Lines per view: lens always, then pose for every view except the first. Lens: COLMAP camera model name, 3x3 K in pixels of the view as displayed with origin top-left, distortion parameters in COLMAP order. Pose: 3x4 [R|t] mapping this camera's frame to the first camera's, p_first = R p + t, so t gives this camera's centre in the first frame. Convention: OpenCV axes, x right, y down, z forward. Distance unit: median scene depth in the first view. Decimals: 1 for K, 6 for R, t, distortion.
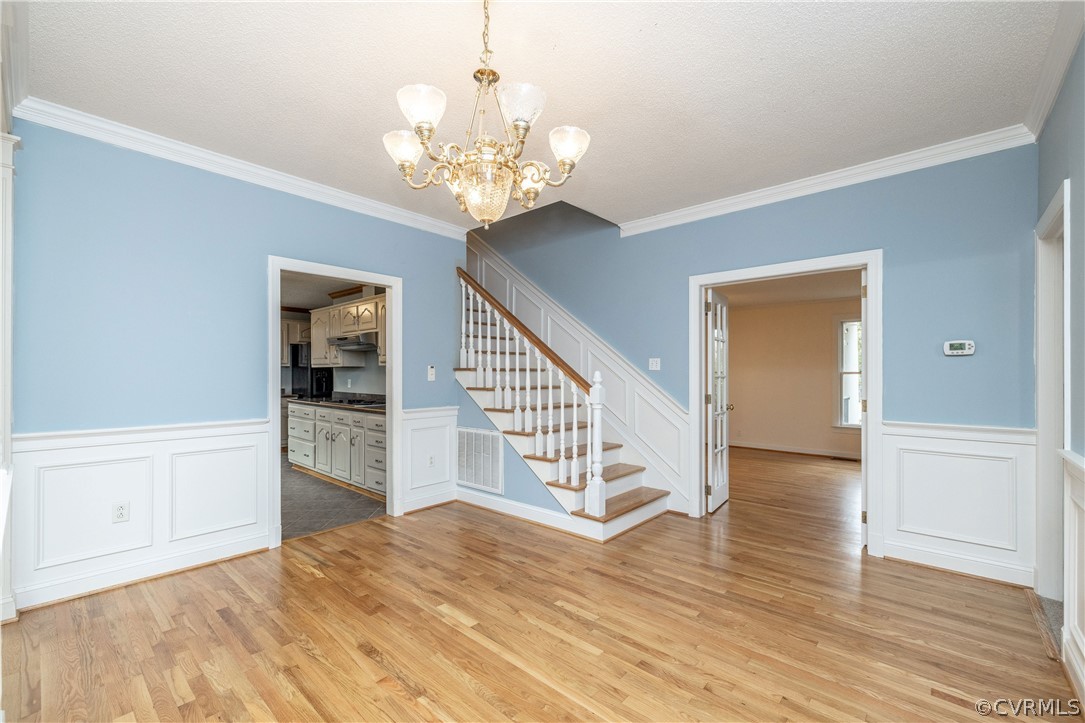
lens RADIAL K [[455.2, 0, 542.5], [0, 455.2, 361.5], [0, 0, 1]] dist [-0.000301, -0.000111]
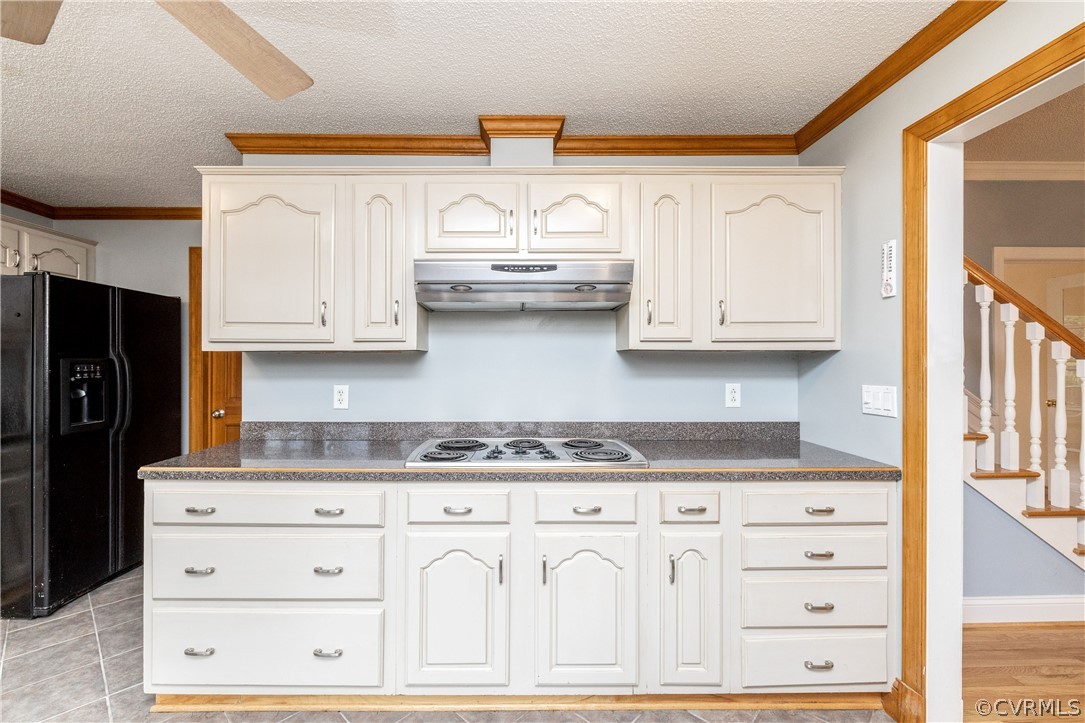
lens RADIAL K [[455.2, 0, 542.5], [0, 455.2, 361.5], [0, 0, 1]] dist [-0.000301, -0.000111]
pose [[0.739072, -0.000545, 0.673626, -0.646341], [-0.018562, 0.999603, 0.021174, 0.010820], [-0.673371, -0.028153, 0.738769, 0.728010]]
